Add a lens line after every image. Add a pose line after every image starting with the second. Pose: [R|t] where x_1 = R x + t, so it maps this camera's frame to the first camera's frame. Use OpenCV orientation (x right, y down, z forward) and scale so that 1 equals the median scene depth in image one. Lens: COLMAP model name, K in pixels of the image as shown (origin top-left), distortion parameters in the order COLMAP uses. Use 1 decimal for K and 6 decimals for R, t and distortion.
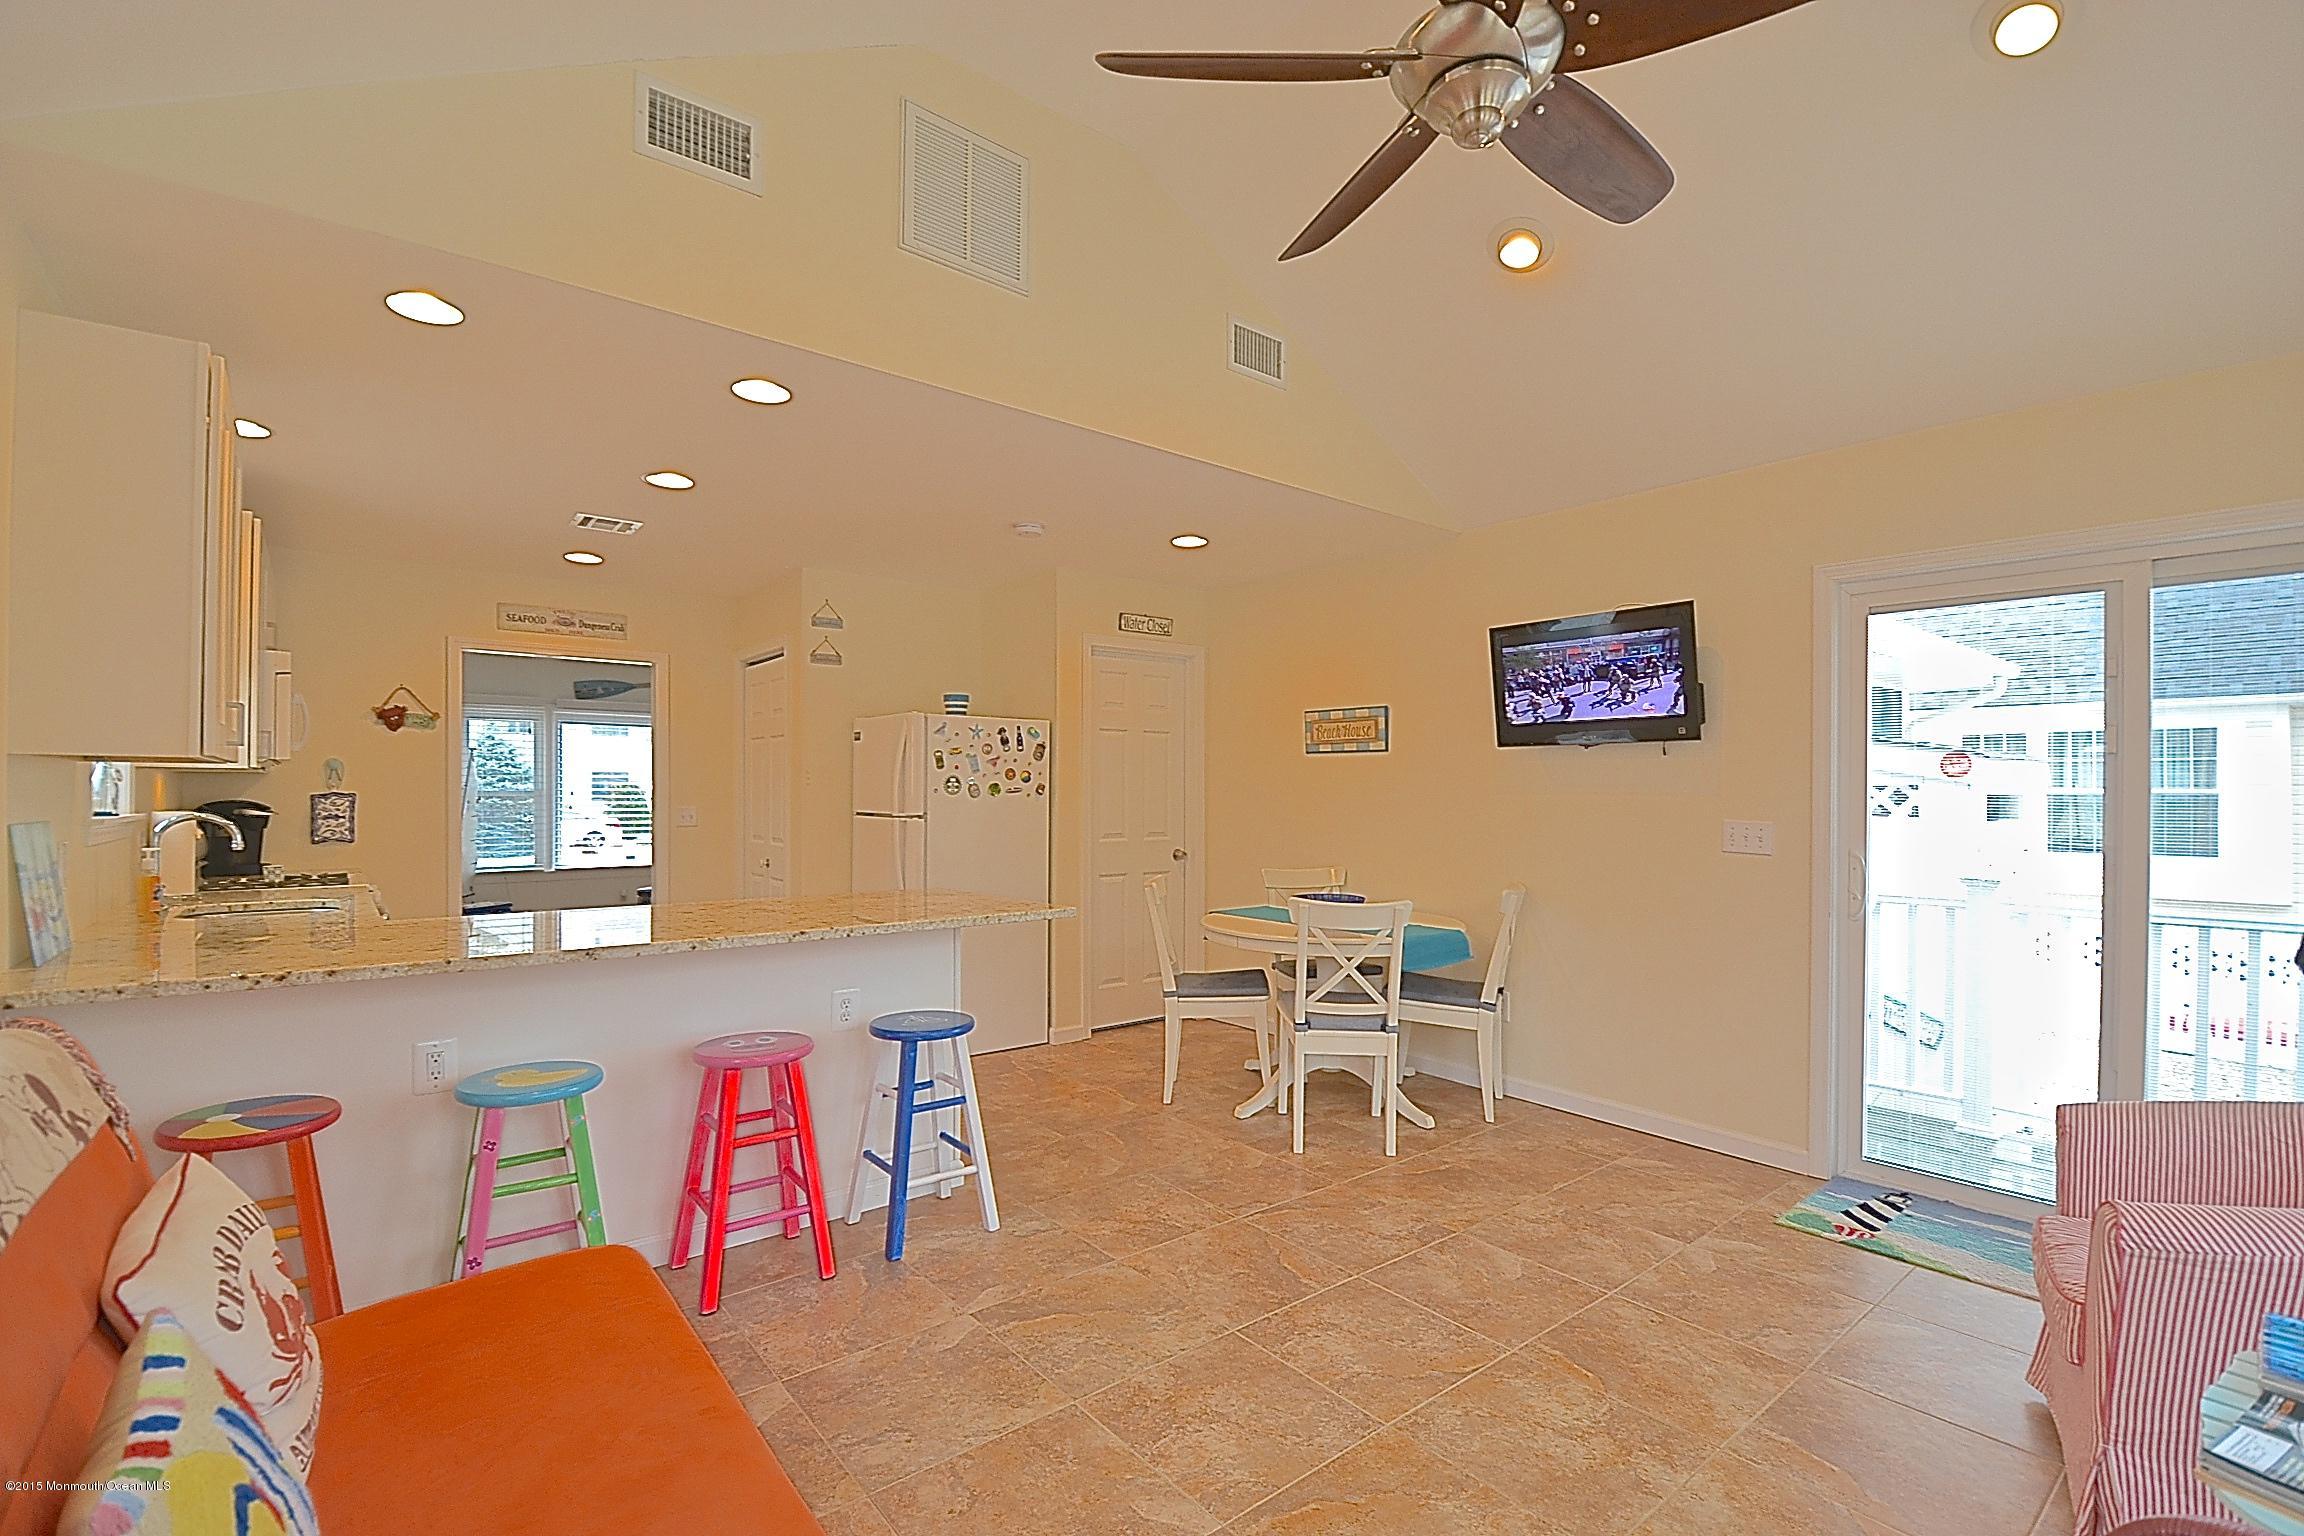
lens RADIAL K [[1019.0, 0, 1151.4], [0, 1019.0, 793.8], [0, 0, 1]] dist [0.020320, -0.026468]
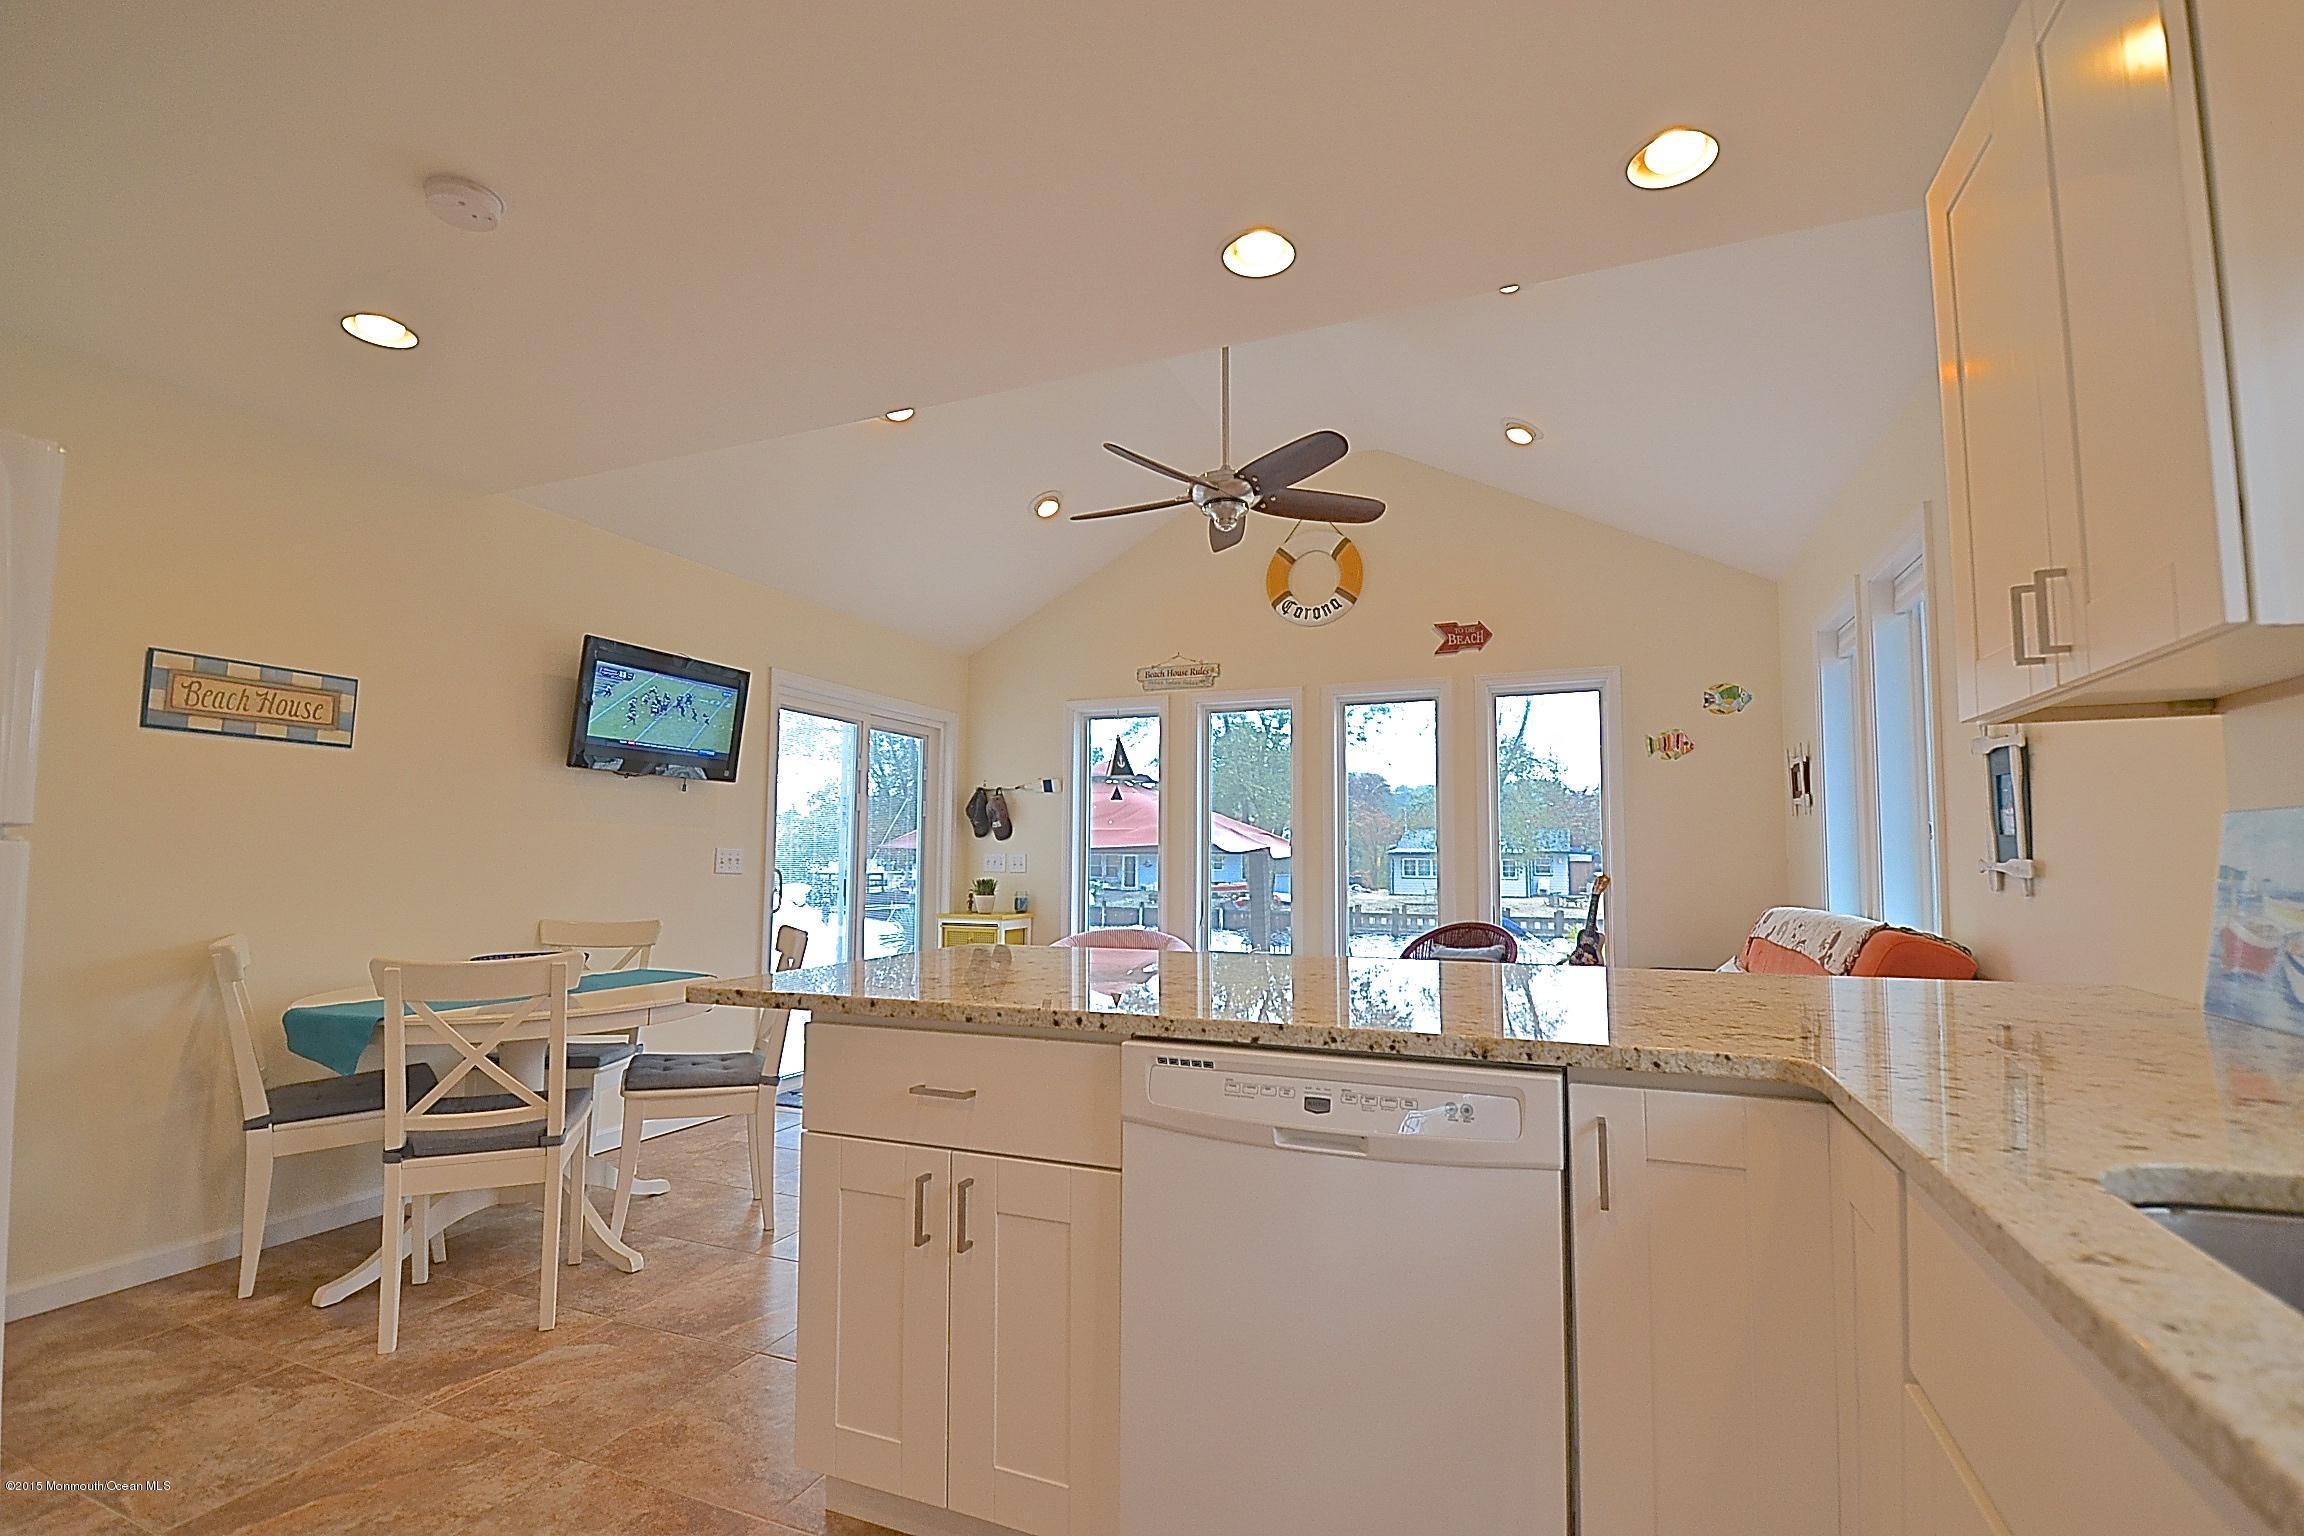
lens RADIAL K [[1019.0, 0, 1151.4], [0, 1019.0, 793.8], [0, 0, 1]] dist [0.020320, -0.026468]
pose [[-0.477511, 0.053565, 0.876992, -0.683002], [-0.003367, 0.998021, -0.062791, 0.032036], [-0.878619, -0.032936, -0.476386, 0.985945]]
